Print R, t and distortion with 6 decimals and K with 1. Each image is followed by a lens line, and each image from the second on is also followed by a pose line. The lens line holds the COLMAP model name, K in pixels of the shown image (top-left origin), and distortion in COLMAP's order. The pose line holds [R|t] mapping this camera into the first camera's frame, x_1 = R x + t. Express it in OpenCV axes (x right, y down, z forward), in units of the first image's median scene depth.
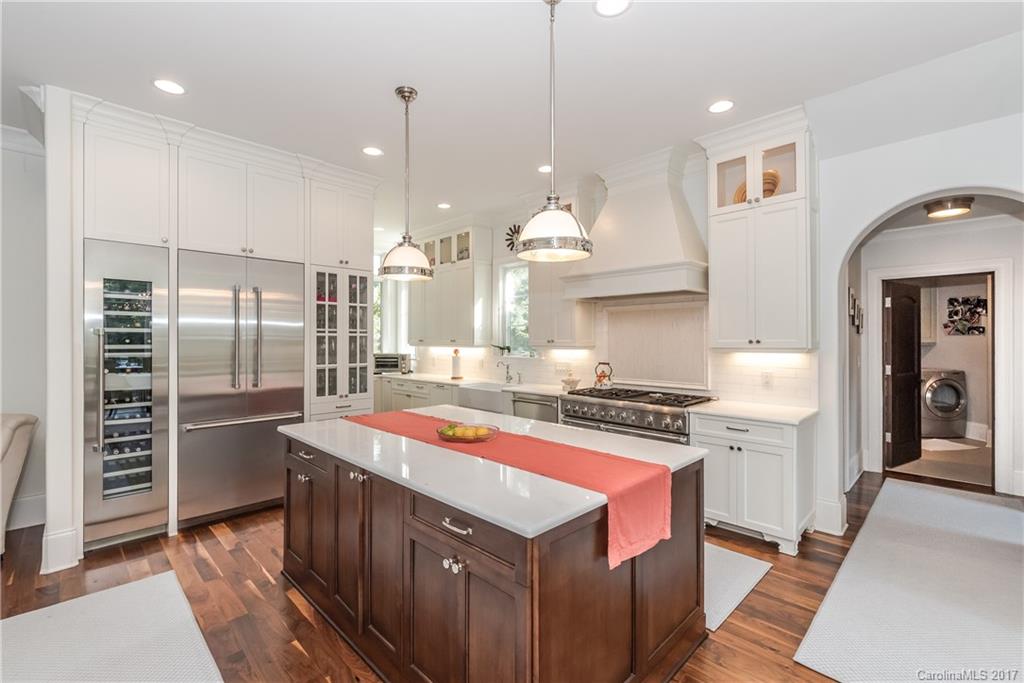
lens RADIAL K [[442.4, 0, 514.4], [0, 442.4, 340.4], [0, 0, 1]] dist [0.002066, 0.000424]
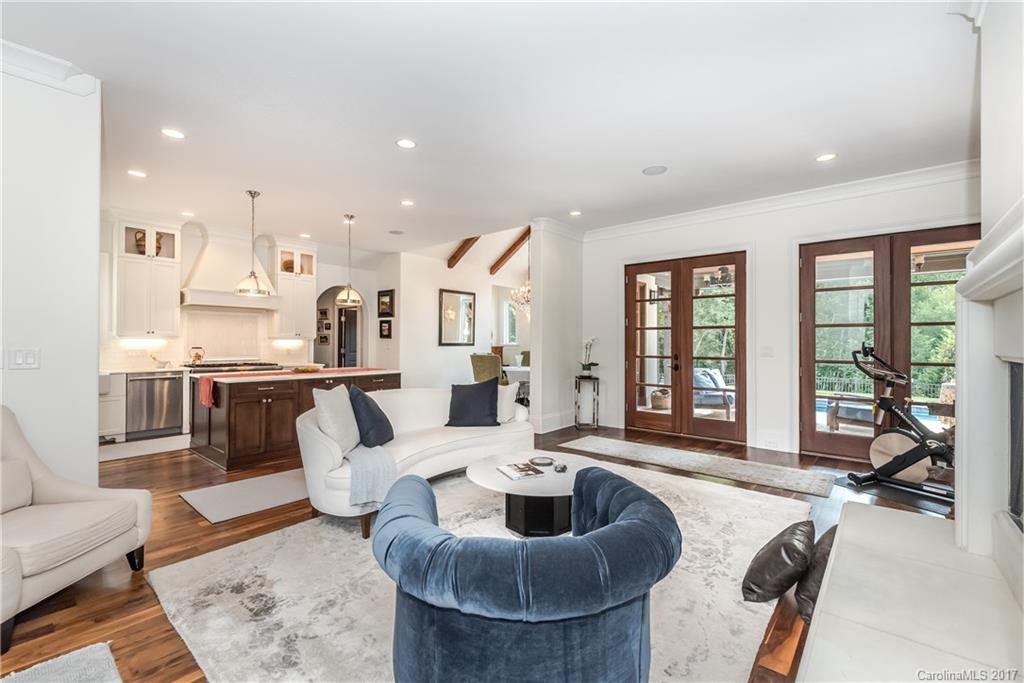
lens RADIAL K [[442.4, 0, 516.4], [0, 442.4, 339.3], [0, 0, 1]] dist [0.002066, 0.000424]
pose [[-0.079993, 0.008267, 0.996761, -1.075928], [0.000926, 0.999966, -0.008219, 0.027813], [-0.996795, 0.000266, -0.079998, 0.031102]]
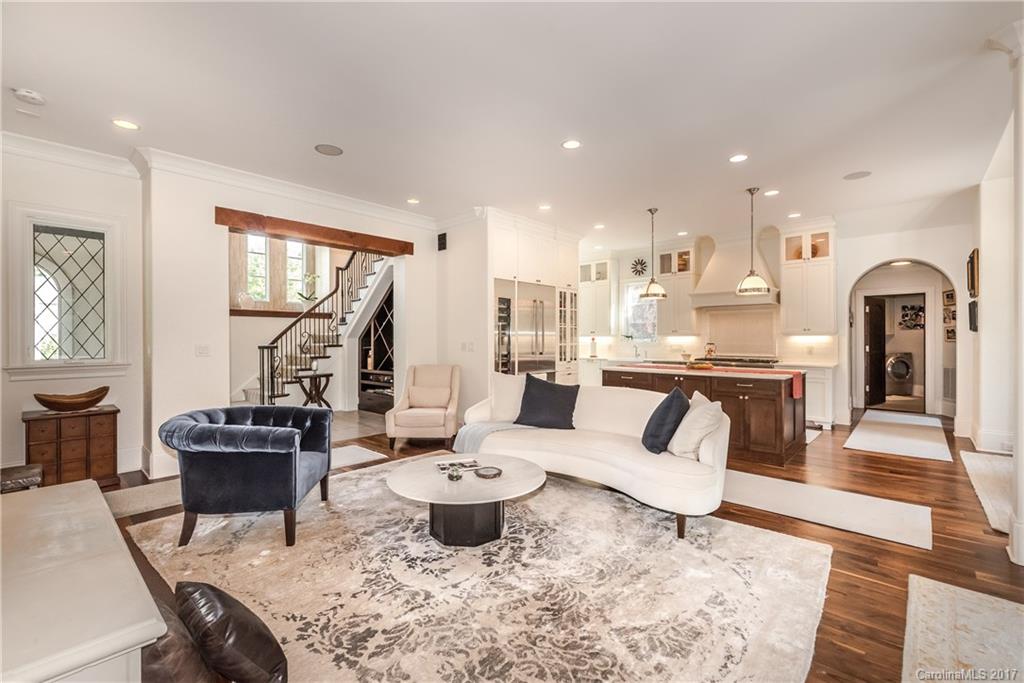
lens RADIAL K [[442.4, 0, 509.6], [0, 442.4, 340.7], [0, 0, 1]] dist [0.002066, 0.000424]
pose [[0.998965, 0.001112, 0.045463, -0.518353], [-0.001176, 0.999998, 0.001383, 0.029483], [-0.045461, -0.001435, 0.998965, -0.544622]]
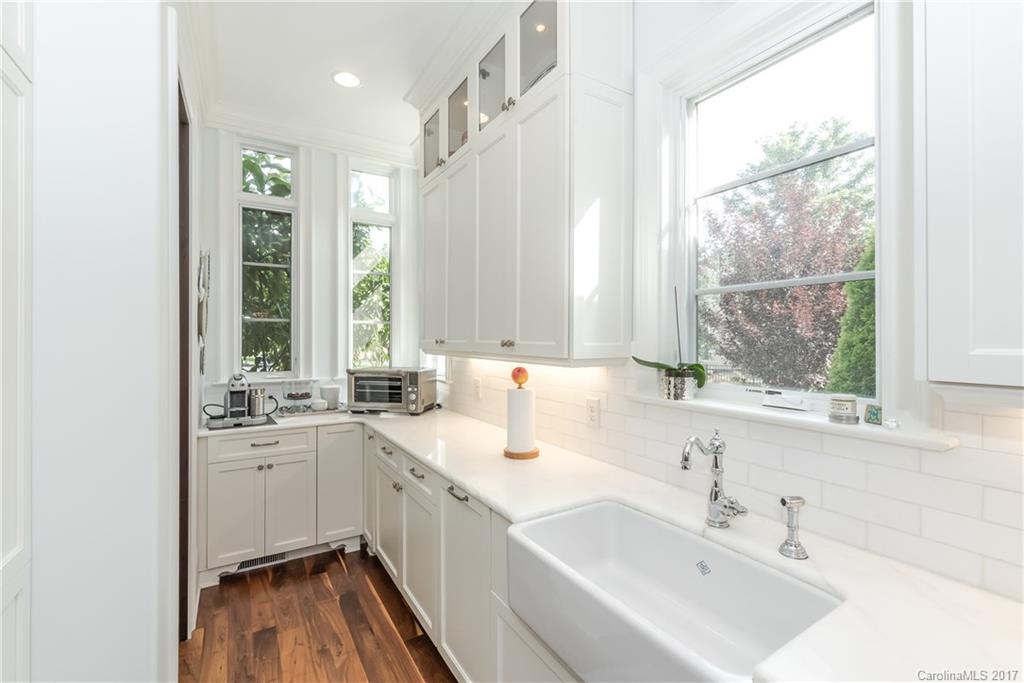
lens RADIAL K [[442.4, 0, 509.3], [0, 442.4, 339.5], [0, 0, 1]] dist [0.002066, 0.000424]
pose [[0.974017, 0.001702, -0.226470, -0.065373], [-0.001456, 0.999998, 0.001254, -0.002479], [0.226472, -0.000892, 0.974017, 0.707866]]
